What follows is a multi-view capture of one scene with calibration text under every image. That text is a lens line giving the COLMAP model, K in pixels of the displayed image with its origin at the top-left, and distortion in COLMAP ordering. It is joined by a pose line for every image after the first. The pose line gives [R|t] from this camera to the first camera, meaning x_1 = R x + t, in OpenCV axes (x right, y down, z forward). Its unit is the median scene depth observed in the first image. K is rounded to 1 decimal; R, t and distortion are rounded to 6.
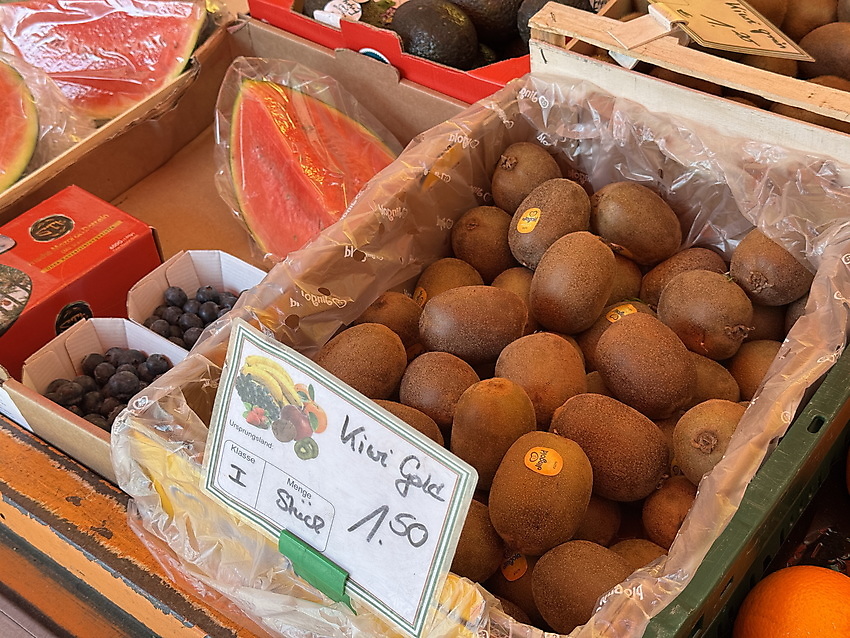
lens RADIAL K [[1196.5, 0, 425.0], [0, 1196.5, 319.0], [0, 0, 1]] dist [0.169314, -0.118599]
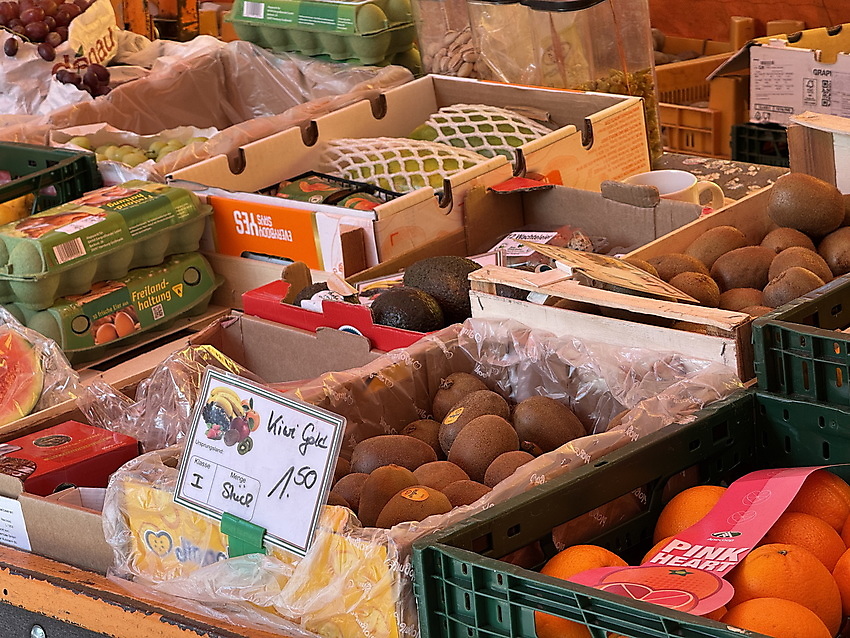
lens RADIAL K [[3037.7, 0, 425.0], [0, 3037.7, 319.0], [0, 0, 1]] dist [0.340983, -0.401738]
pose [[0.994630, 0.028023, -0.099630, 0.484322], [-0.068483, 0.899965, -0.430550, 1.541849], [0.077598, 0.435061, 0.897051, -2.387168]]
